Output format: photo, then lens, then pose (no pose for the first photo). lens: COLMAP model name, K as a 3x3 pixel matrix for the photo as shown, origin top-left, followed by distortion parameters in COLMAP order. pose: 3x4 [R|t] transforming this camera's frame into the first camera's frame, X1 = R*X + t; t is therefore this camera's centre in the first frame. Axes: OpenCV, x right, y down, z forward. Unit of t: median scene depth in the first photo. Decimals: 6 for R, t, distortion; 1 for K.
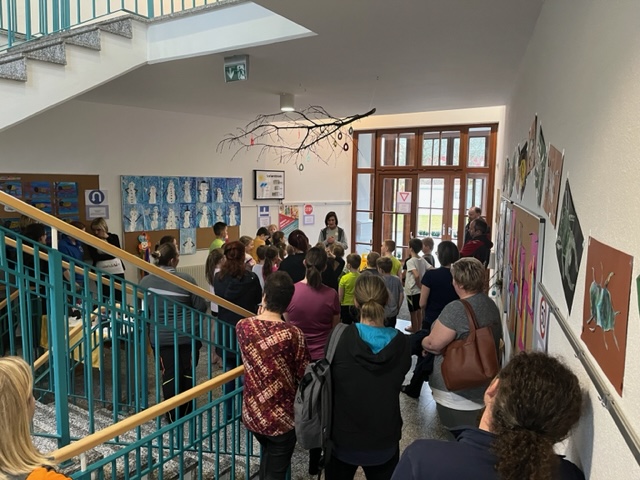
lens RADIAL K [[483.5, 0, 320.1], [0, 483.5, 237.0], [0, 0, 1]] dist [-0.006621, -0.008440]
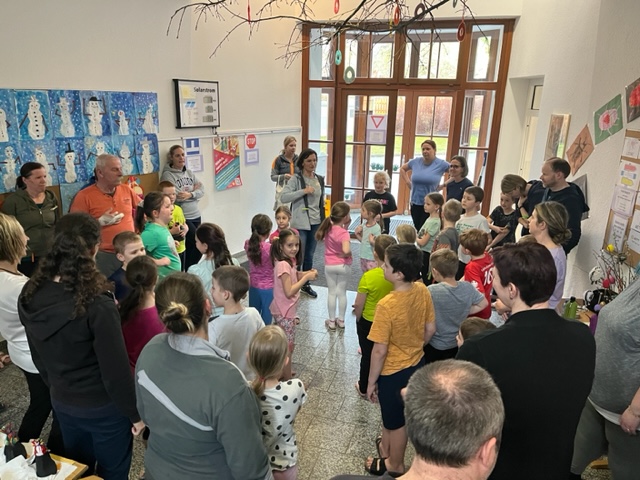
lens RADIAL K [[483.5, 0, 319.6], [0, 483.5, 243.5], [0, 0, 1]] dist [-0.006621, -0.008440]
pose [[0.917892, -0.107781, 0.381913, -0.226140], [0.037216, 0.981547, 0.187562, -0.042428], [-0.395081, -0.157949, 0.904966, 0.343072]]
